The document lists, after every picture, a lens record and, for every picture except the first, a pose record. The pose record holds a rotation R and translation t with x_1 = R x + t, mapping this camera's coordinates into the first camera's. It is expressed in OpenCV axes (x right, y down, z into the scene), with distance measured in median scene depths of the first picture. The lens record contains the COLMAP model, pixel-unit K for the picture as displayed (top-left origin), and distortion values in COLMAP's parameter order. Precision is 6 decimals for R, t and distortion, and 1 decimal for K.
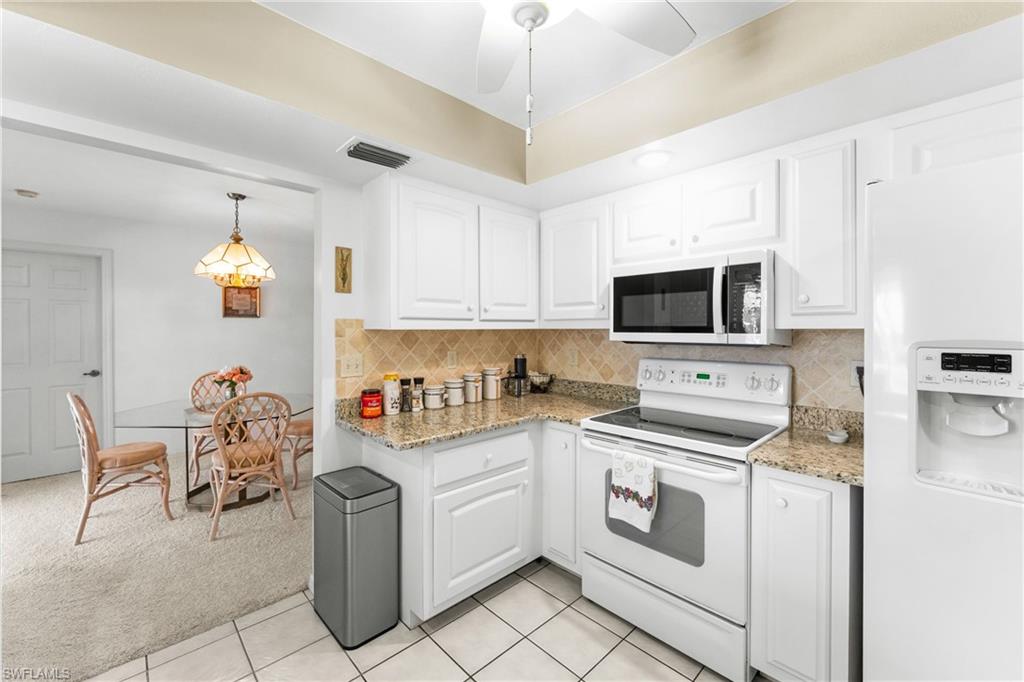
lens RADIAL K [[418.2, 0, 510.6], [0, 418.2, 328.1], [0, 0, 1]] dist [-0.001791, 0.000043]
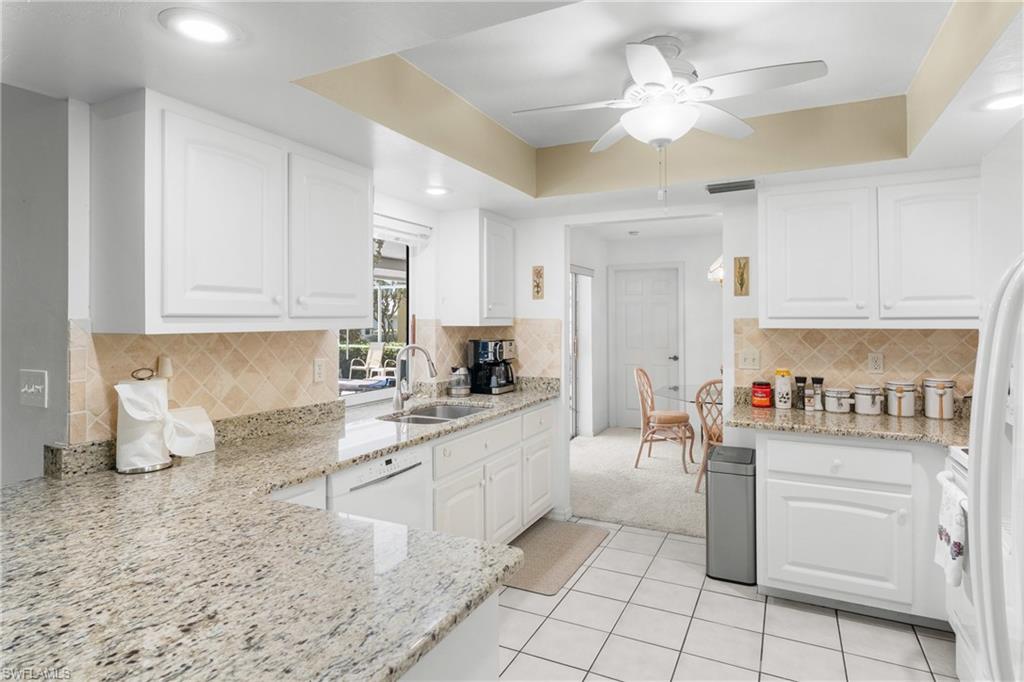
lens RADIAL K [[556.9, 0, 514.9], [0, 556.9, 309.9], [0, 0, 1]] dist [0.001536, -0.000320]
pose [[0.346305, -0.017776, -0.937954, 0.786683], [0.000340, 0.999823, -0.018823, -0.015460], [0.938122, 0.006200, 0.346249, -0.119844]]
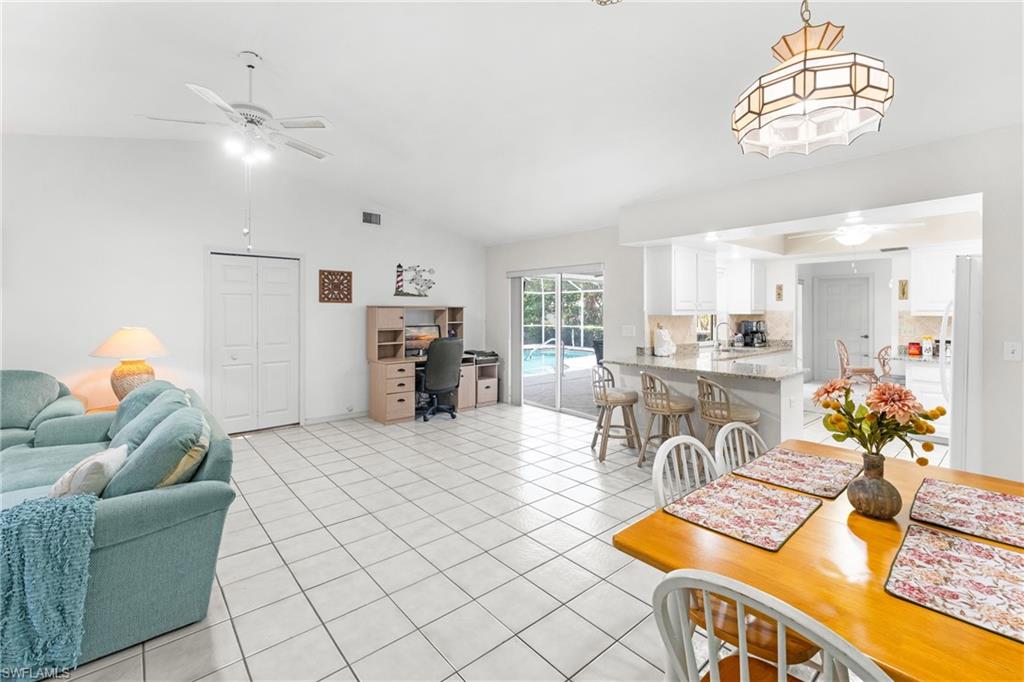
lens RADIAL K [[443.6, 0, 515.2], [0, 443.6, 308.0], [0, 0, 1]] dist [0.002824, -0.000477]
pose [[-0.045009, -0.005308, -0.998972, 2.033810], [-0.003288, 0.999981, -0.005165, -0.017483], [0.998981, 0.003053, -0.045025, -0.977335]]
